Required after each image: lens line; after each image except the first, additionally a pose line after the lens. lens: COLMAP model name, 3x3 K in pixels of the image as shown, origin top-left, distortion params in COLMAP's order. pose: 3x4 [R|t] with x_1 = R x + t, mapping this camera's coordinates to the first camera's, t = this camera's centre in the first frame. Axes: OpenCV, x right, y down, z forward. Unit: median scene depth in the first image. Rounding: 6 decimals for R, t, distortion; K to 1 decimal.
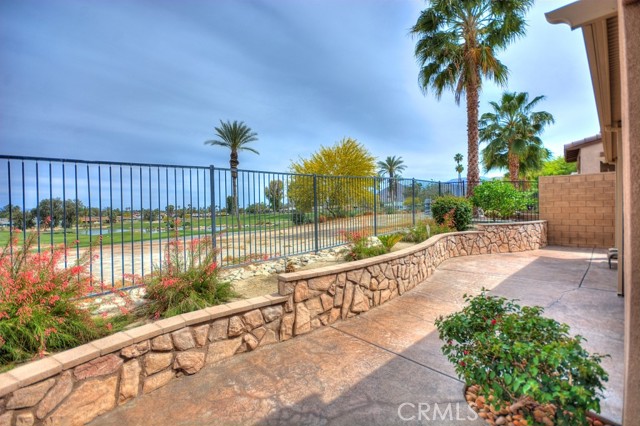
lens RADIAL K [[282.3, 0, 320.0], [0, 282.3, 213.7], [0, 0, 1]] dist [0.003931, -0.007768]
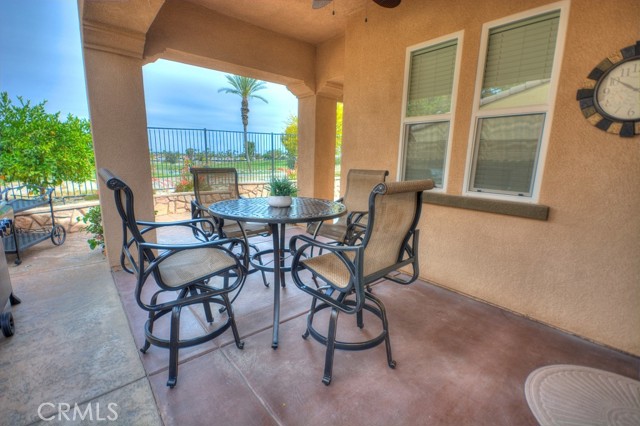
lens RADIAL K [[282.3, 0, 318.7], [0, 282.3, 212.7], [0, 0, 1]] dist [0.003931, -0.007768]
pose [[0.996849, 0.051228, -0.060568, 0.062276], [-0.039806, 0.983466, 0.176664, 0.001996], [0.068617, -0.173696, 0.982406, -0.107334]]
